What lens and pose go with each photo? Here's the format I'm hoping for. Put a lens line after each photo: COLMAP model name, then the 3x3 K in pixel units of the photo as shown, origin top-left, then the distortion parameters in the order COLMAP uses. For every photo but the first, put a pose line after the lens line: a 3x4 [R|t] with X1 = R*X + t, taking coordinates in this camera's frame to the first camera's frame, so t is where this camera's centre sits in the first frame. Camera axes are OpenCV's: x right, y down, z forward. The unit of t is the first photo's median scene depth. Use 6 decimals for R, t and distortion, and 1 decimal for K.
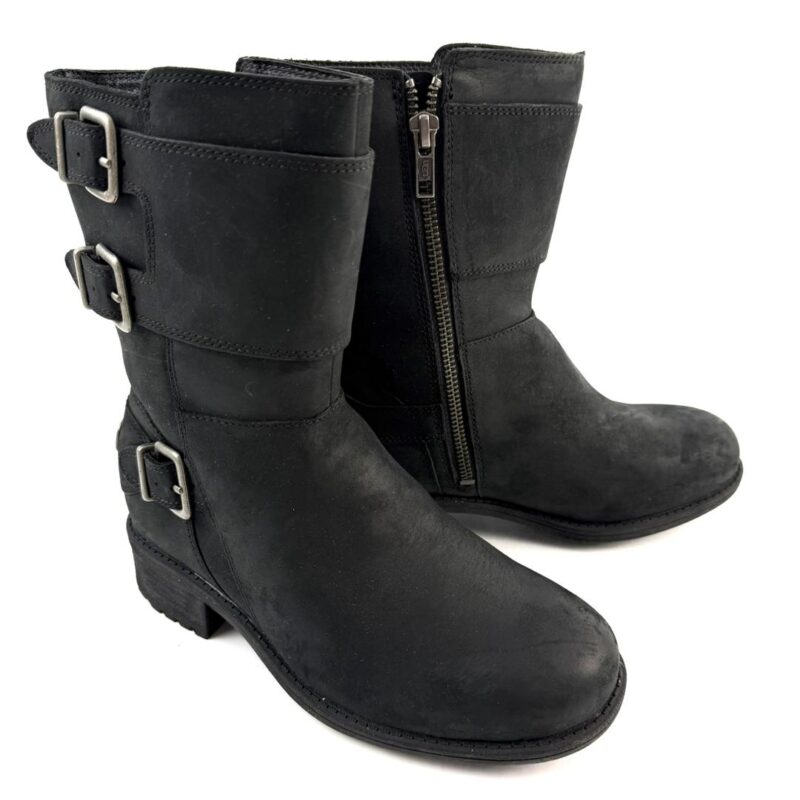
lens RADIAL K [[776.3, 0, 400.0], [0, 776.3, 400.0], [0, 0, 1]] dist [-0.001862, -0.004625]
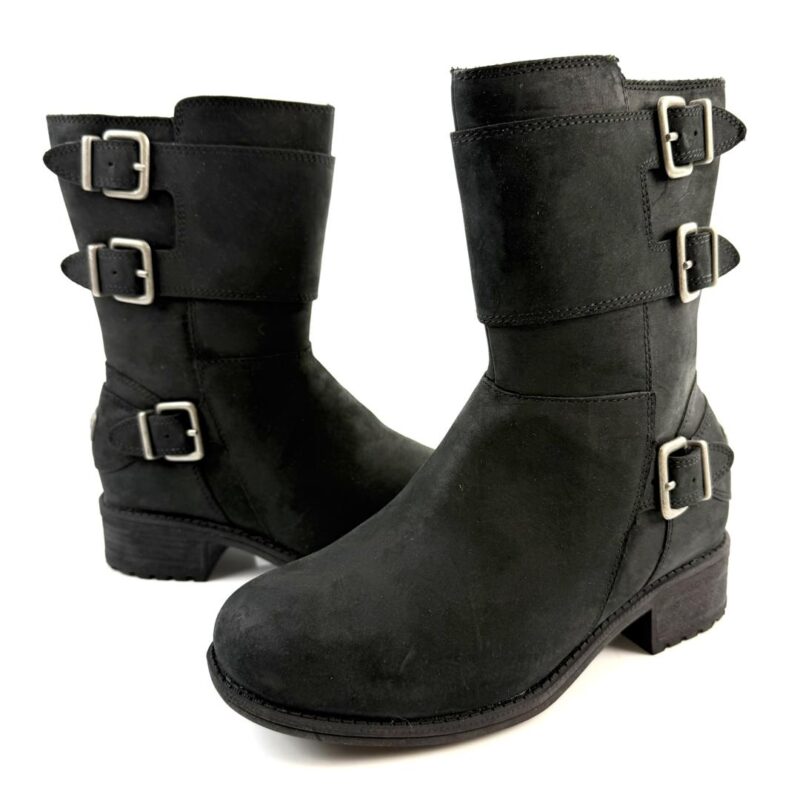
lens RADIAL K [[776.3, 0, 400.0], [0, 776.3, 400.0], [0, 0, 1]] dist [-0.001862, -0.004625]
pose [[0.897240, -0.130278, 0.421886, -0.549954], [0.210845, 0.965921, -0.150135, 0.348847], [-0.387949, 0.223659, 0.894132, -0.259636]]
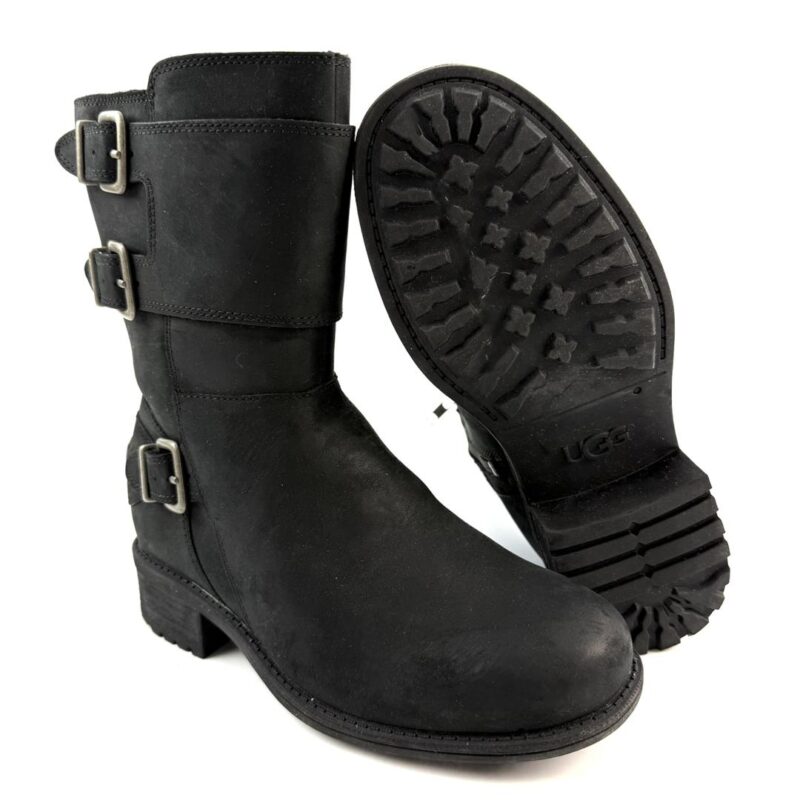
lens RADIAL K [[776.3, 0, 400.0], [0, 776.3, 400.0], [0, 0, 1]] dist [-0.001862, -0.004625]
pose [[0.996187, -0.021660, -0.084506, 0.097817], [0.003850, 0.978659, -0.205453, 0.241267], [0.087153, 0.204344, 0.975012, 0.035820]]
